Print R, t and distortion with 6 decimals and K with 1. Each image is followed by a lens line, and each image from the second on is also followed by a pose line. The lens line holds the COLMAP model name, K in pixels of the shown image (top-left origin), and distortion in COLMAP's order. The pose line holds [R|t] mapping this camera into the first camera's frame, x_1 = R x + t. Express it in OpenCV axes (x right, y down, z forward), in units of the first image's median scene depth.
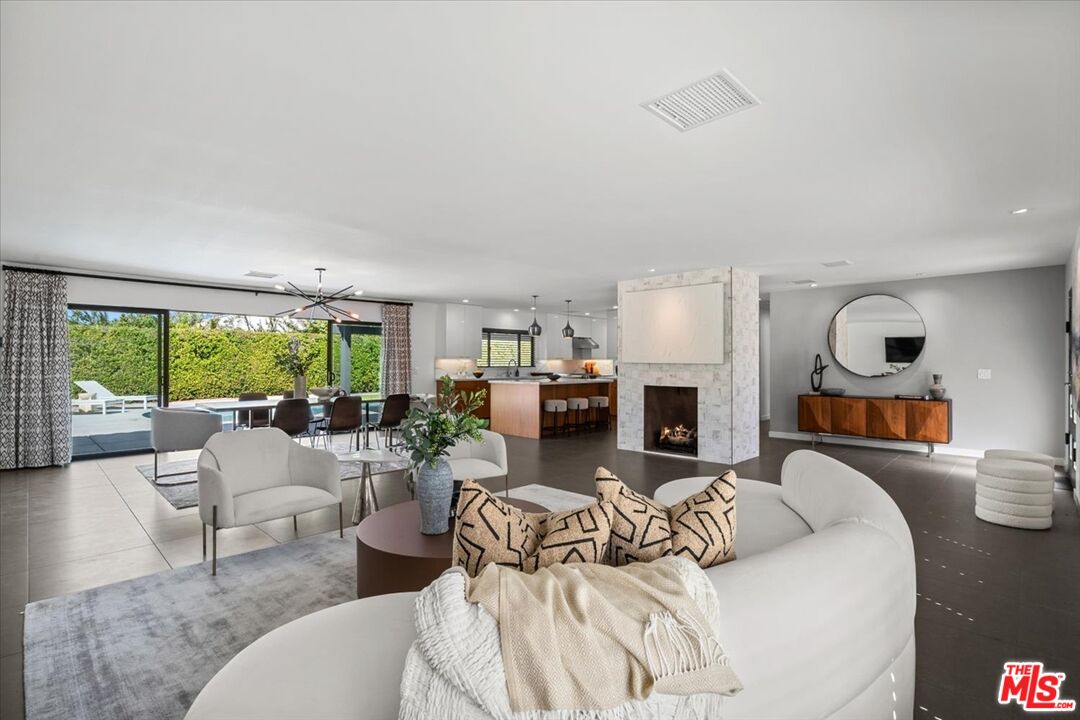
lens RADIAL K [[504.4, 0, 544.2], [0, 504.4, 360.2], [0, 0, 1]] dist [-0.000524, 0.000108]
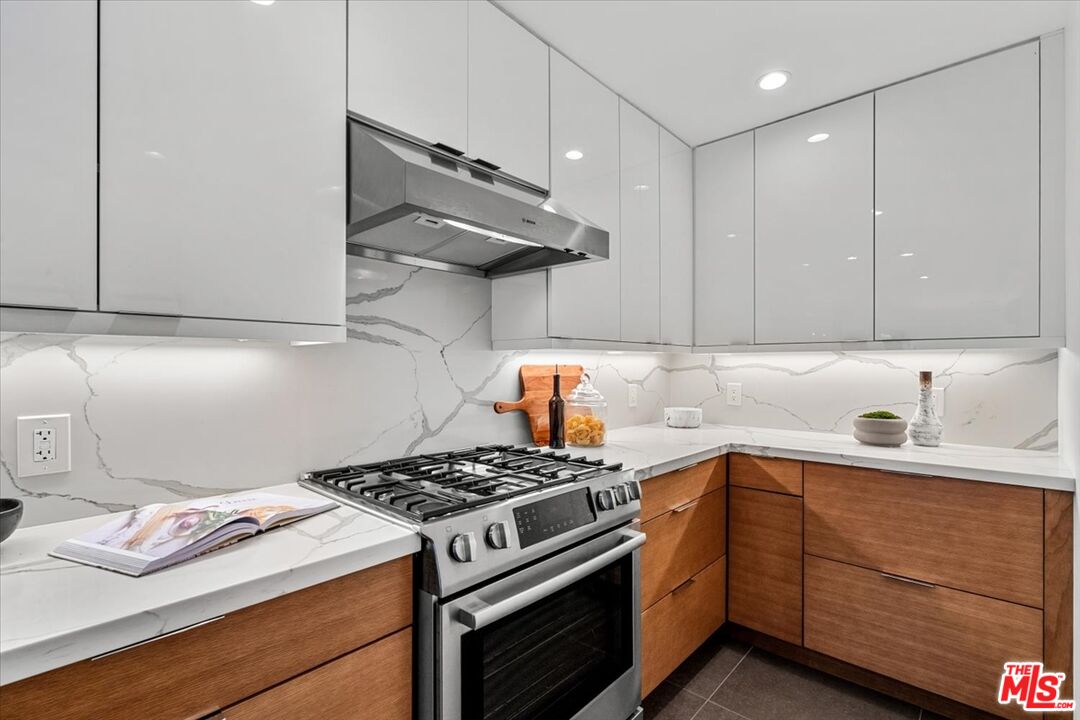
lens RADIAL K [[494.9, 0, 542.3], [0, 494.9, 370.1], [0, 0, 1]] dist [-0.002329, 0.000216]
pose [[0.999647, -0.000117, 0.026552, 0.095858], [-0.000417, 0.999798, 0.020105, 0.002113], [-0.026549, -0.020109, 0.999445, 0.948259]]
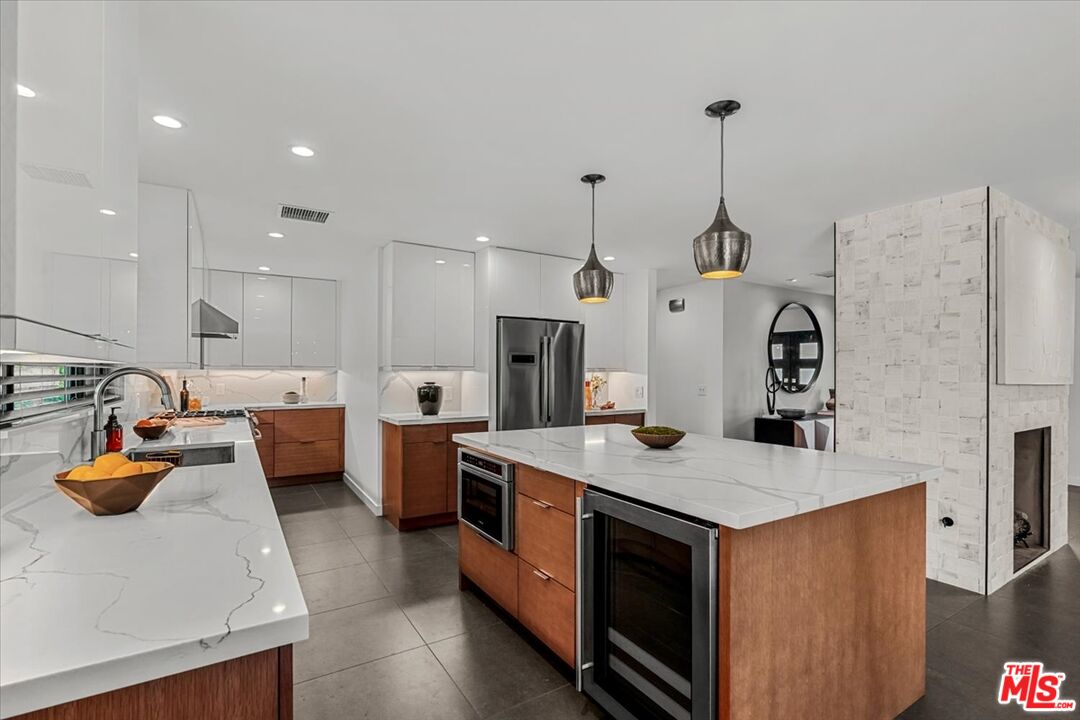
lens RADIAL K [[494.9, 0, 542.3], [0, 494.9, 370.1], [0, 0, 1]] dist [-0.002329, 0.000216]
pose [[0.235394, 0.004075, 0.971892, -0.196835], [-0.007538, 0.999969, -0.002367, -0.001756], [-0.971871, -0.006769, 0.235417, 0.760853]]
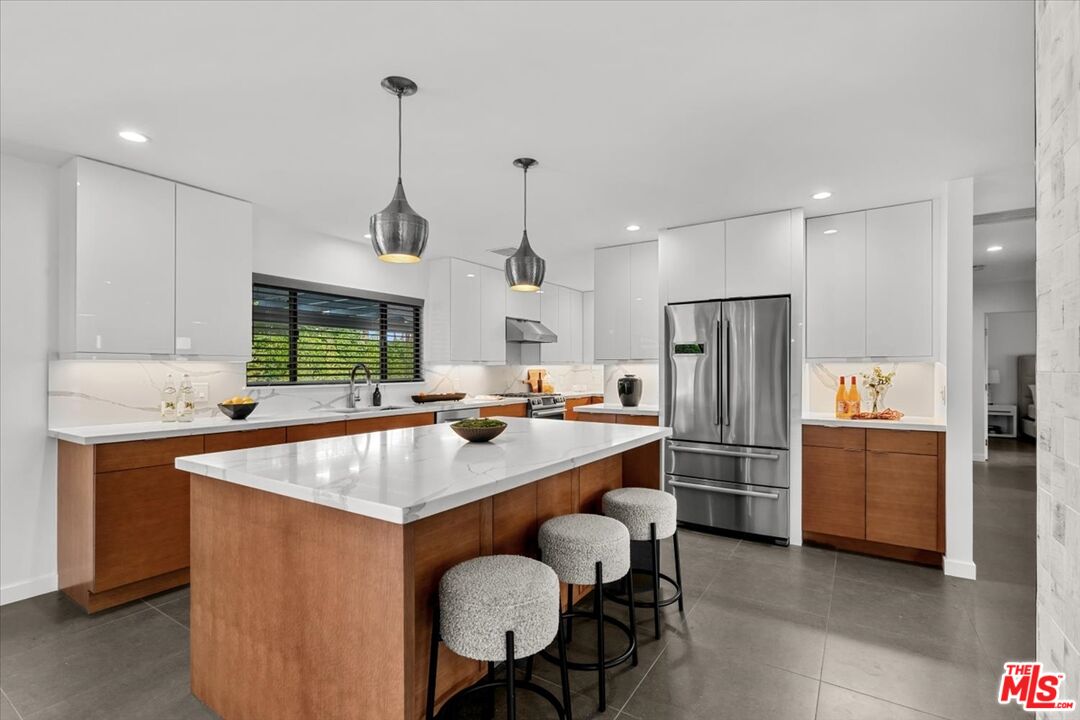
lens RADIAL K [[494.9, 0, 542.3], [0, 494.9, 370.1], [0, 0, 1]] dist [-0.002329, 0.000216]
pose [[0.981694, -0.002607, 0.190445, 0.001723], [0.001582, 0.999983, 0.005538, 0.001423], [-0.190457, -0.005135, 0.981682, 0.568410]]
